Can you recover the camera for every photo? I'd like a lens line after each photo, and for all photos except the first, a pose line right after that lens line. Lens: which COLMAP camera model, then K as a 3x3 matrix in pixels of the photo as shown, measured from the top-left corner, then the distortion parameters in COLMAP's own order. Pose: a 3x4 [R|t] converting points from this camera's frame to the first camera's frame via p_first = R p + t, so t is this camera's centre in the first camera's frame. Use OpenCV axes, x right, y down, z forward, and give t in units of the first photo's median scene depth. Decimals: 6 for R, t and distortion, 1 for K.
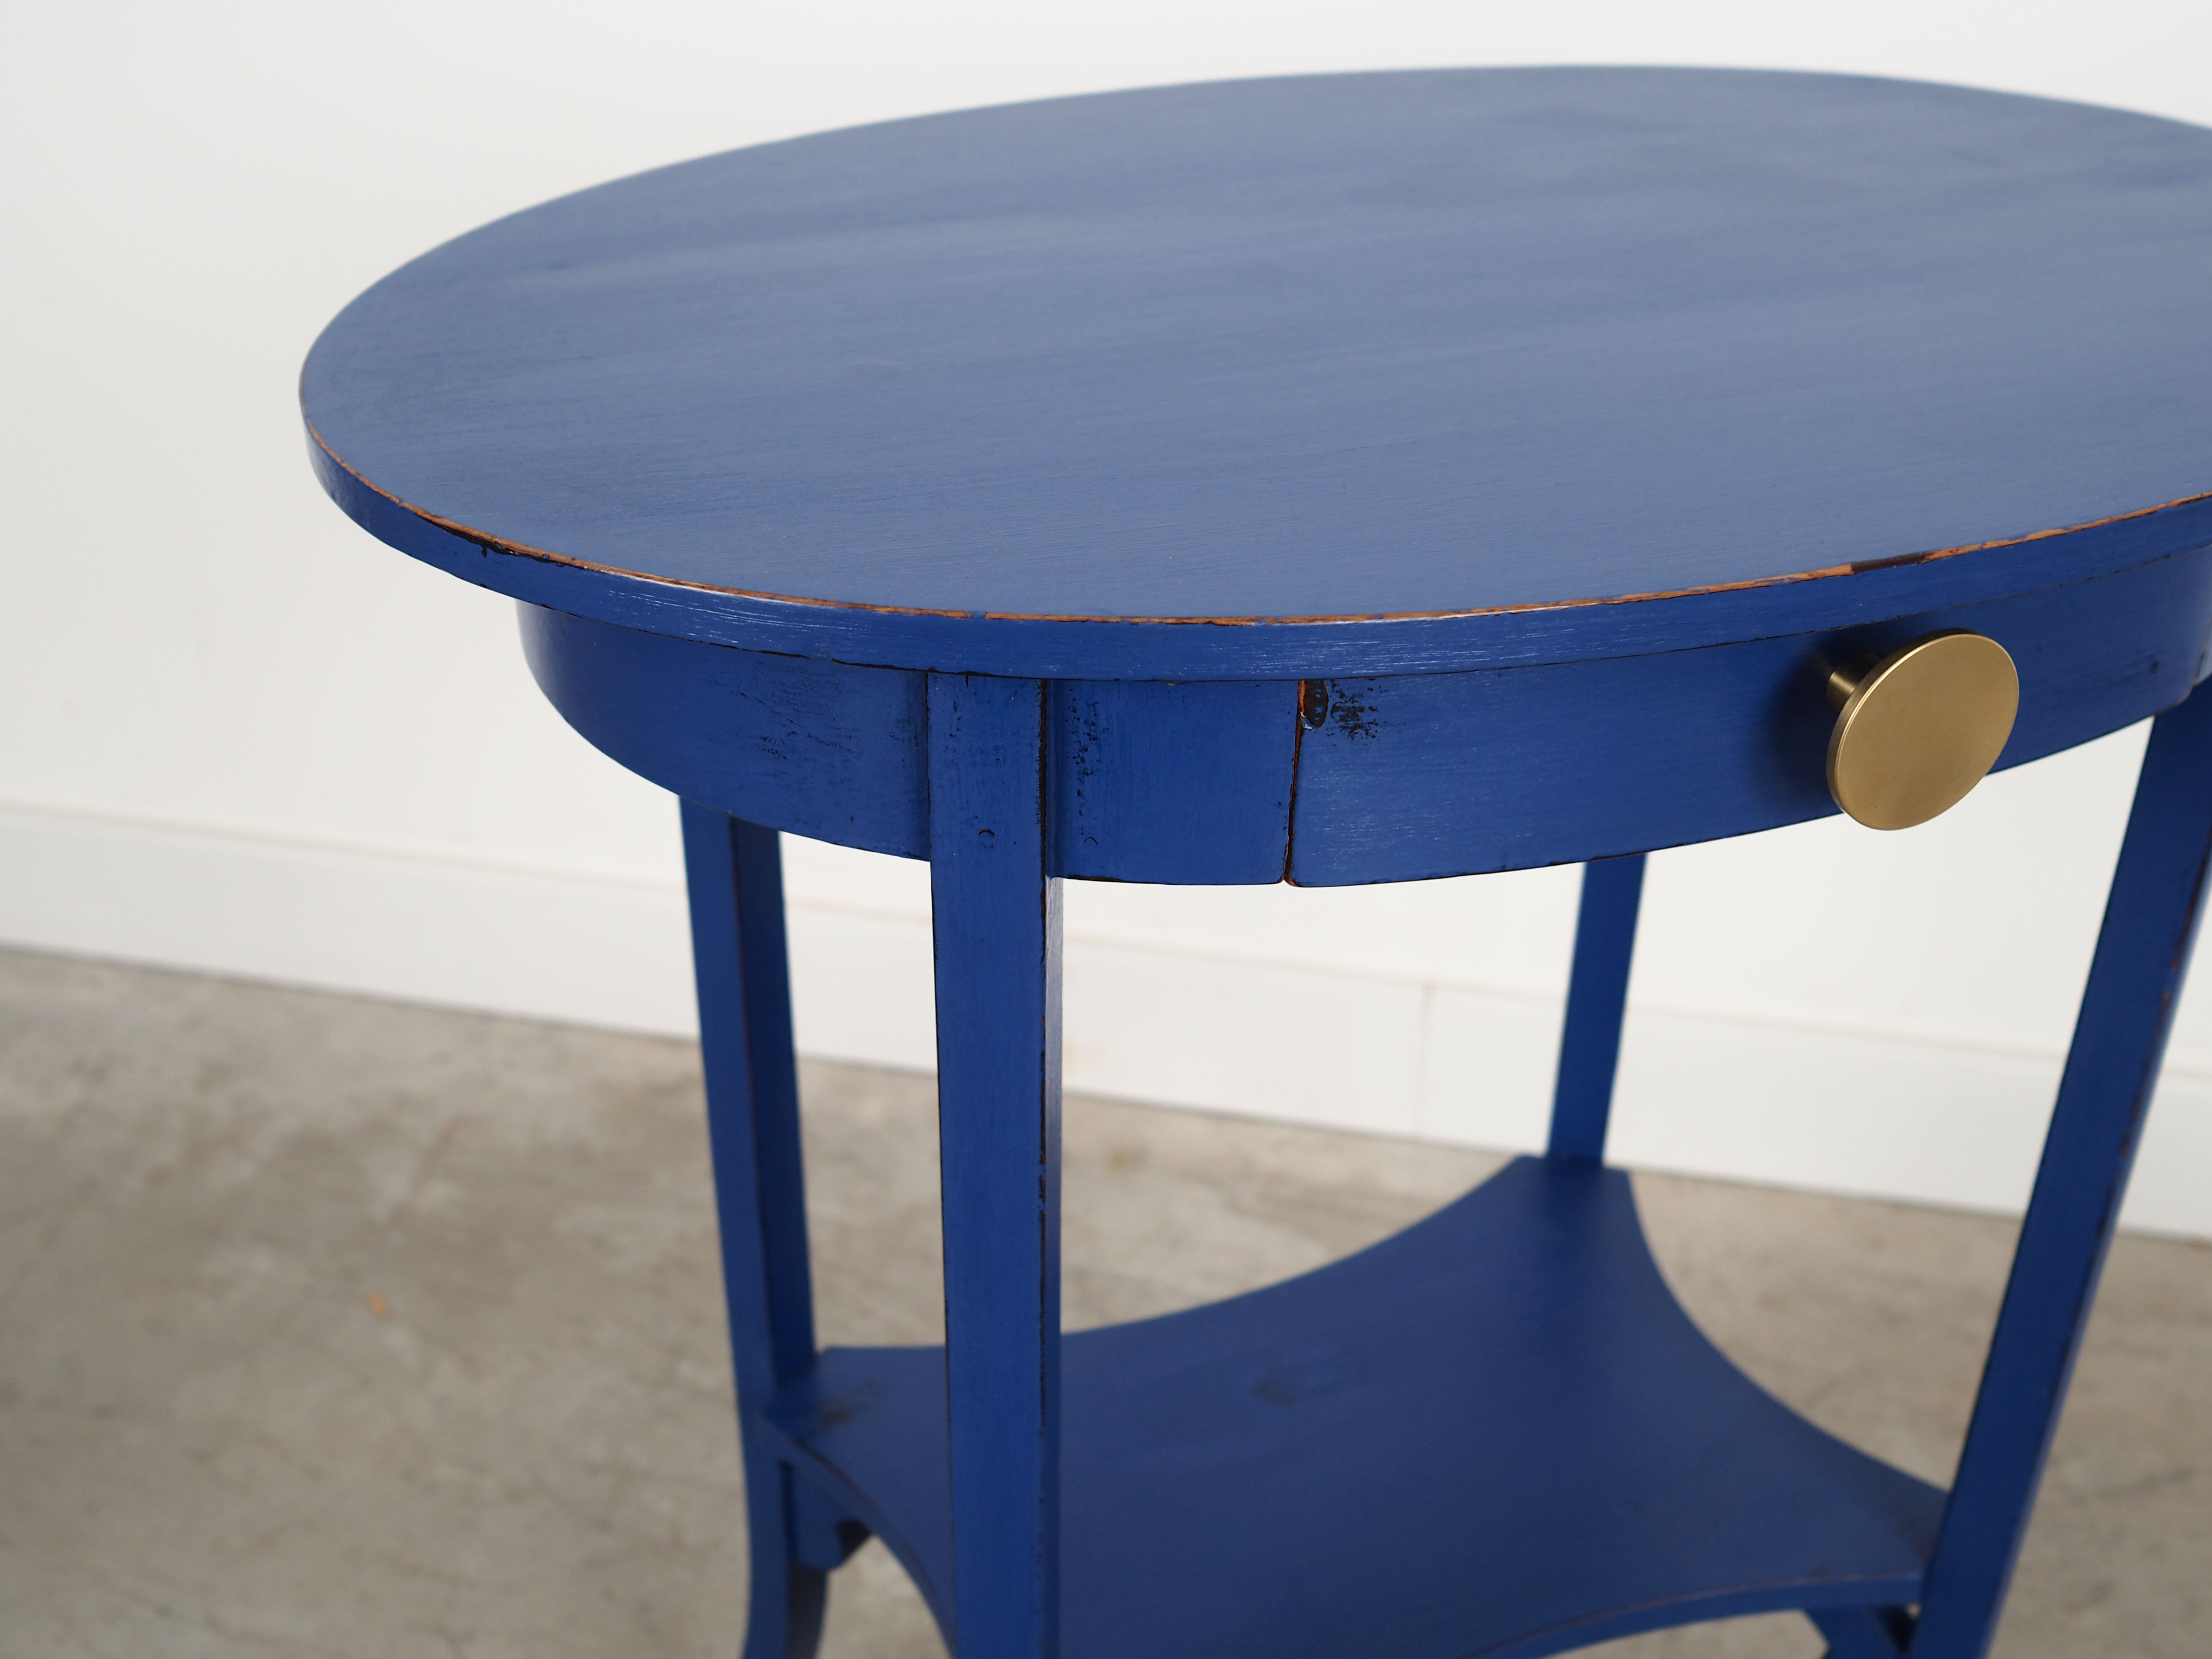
lens RADIAL K [[2563.7, 0, 1042.9], [0, 2563.7, 791.8], [0, 0, 1]] dist [-0.021308, 0.031806]
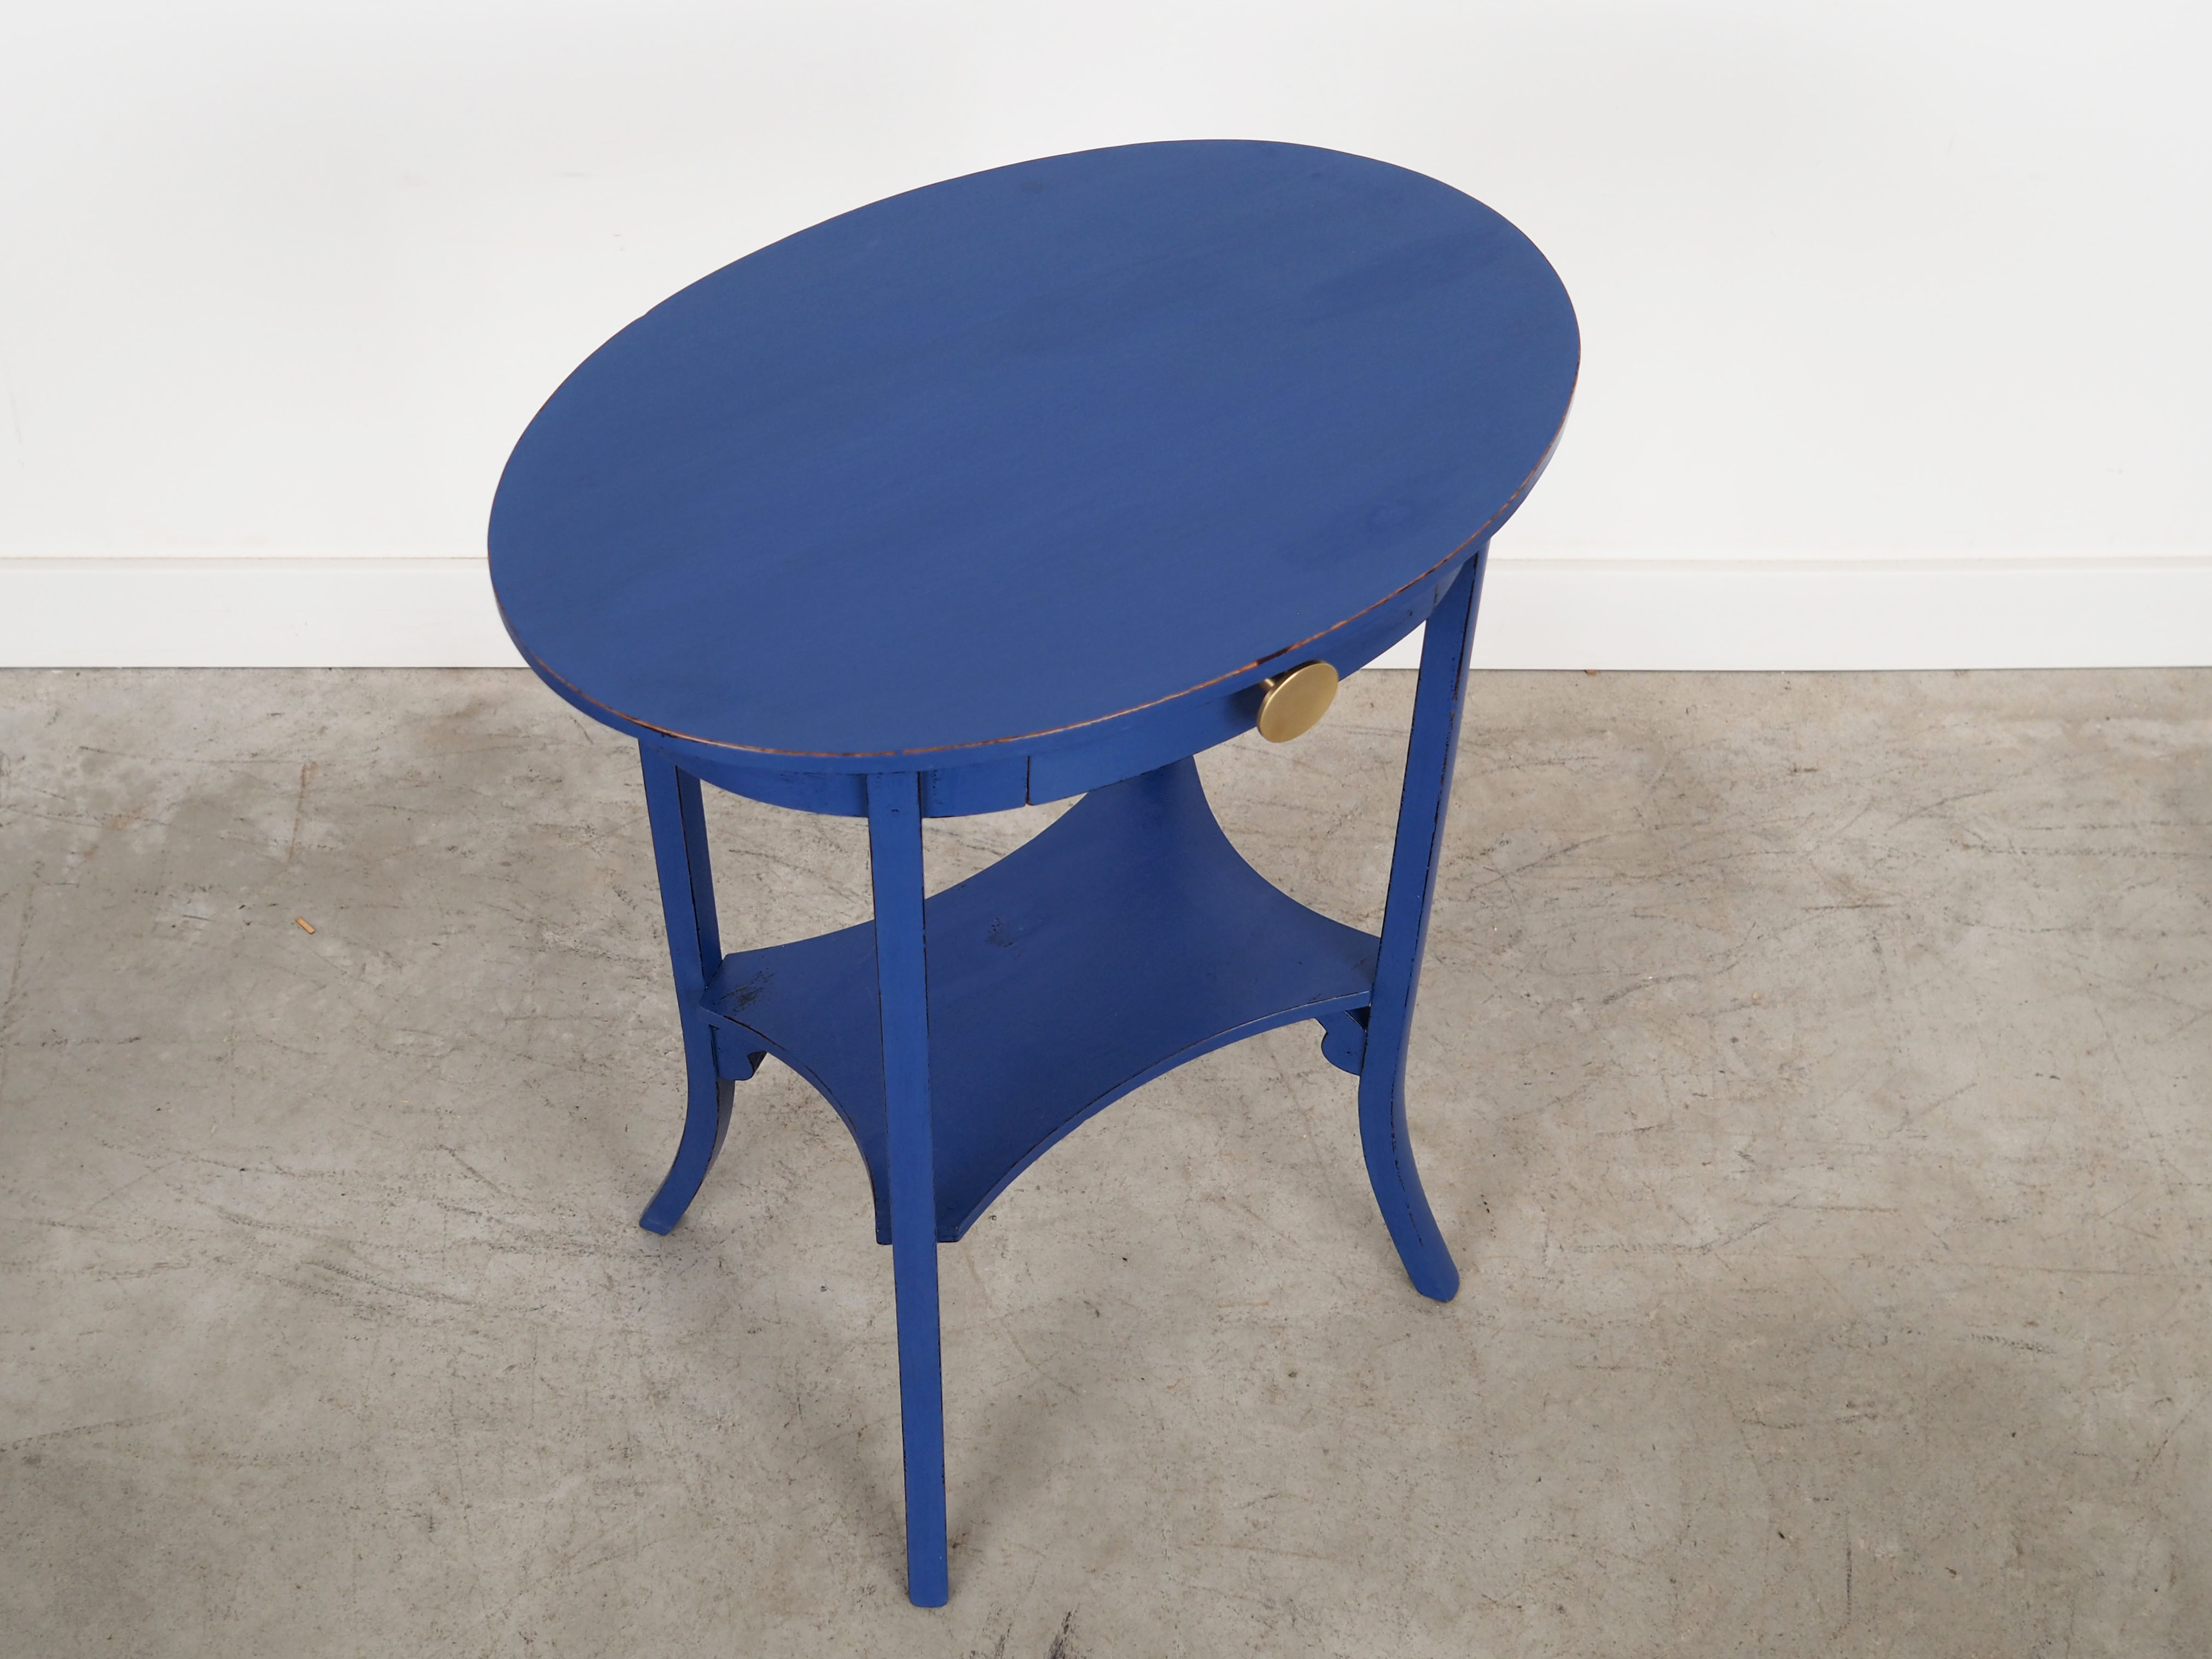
lens RADIAL K [[3157.9, 0, 1061.0], [0, 3157.9, 764.4], [0, 0, 1]] dist [0.013670, 0.102683]
pose [[0.975042, -0.157503, 0.156479, -0.126681], [0.108638, 0.953120, 0.282418, -0.325868], [-0.193625, -0.258370, 0.946443, -0.668383]]
